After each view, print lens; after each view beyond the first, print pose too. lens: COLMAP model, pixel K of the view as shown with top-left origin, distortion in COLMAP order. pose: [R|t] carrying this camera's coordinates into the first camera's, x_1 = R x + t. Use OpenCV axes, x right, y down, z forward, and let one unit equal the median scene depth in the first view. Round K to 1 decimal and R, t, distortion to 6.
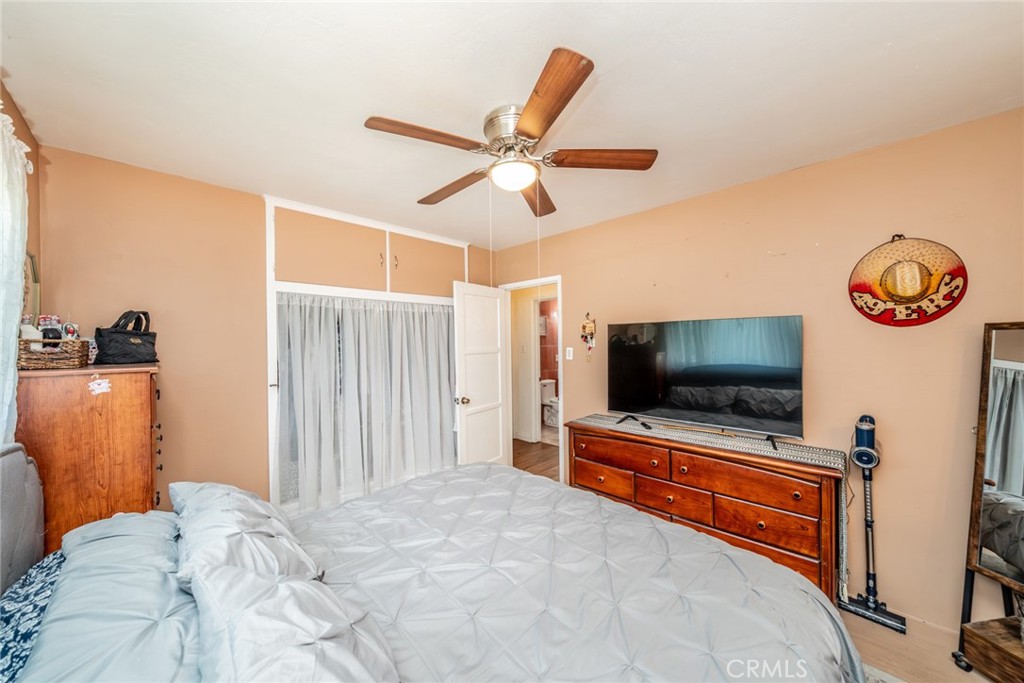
lens RADIAL K [[358.3, 0, 512.0], [0, 358.3, 341.5], [0, 0, 1]] dist [0.000084, -0.000001]
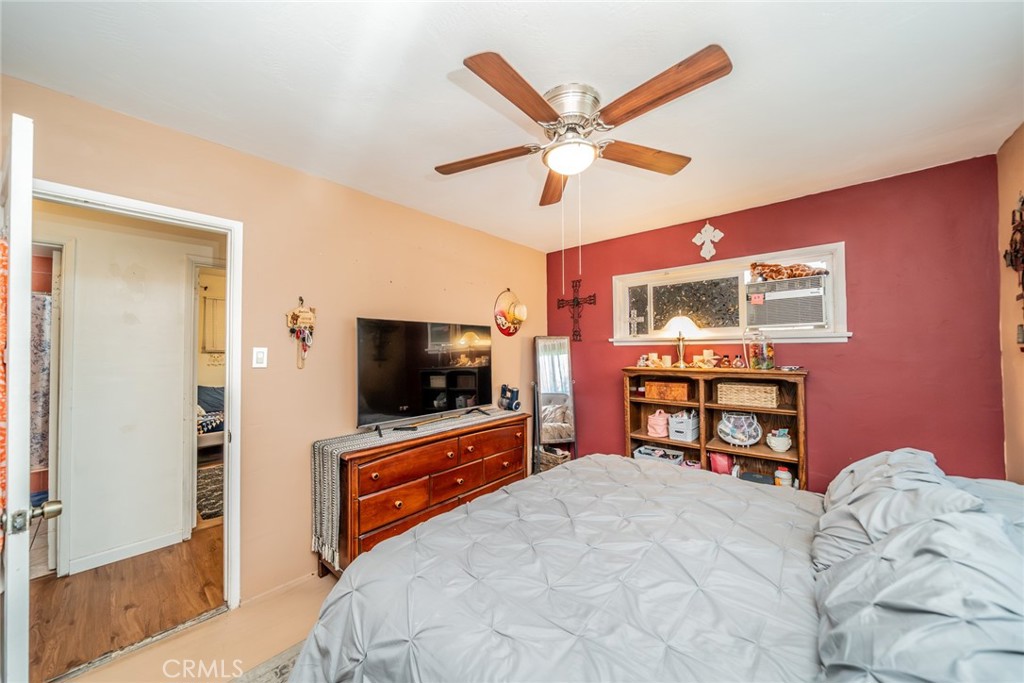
lens RADIAL K [[358.3, 0, 512.0], [0, 358.3, 341.5], [0, 0, 1]] dist [0.000084, -0.000001]
pose [[-0.054593, 0.035752, 0.997868, -0.599397], [0.007114, 0.999347, -0.035416, 0.039853], [-0.998483, 0.005165, -0.054811, 0.780058]]
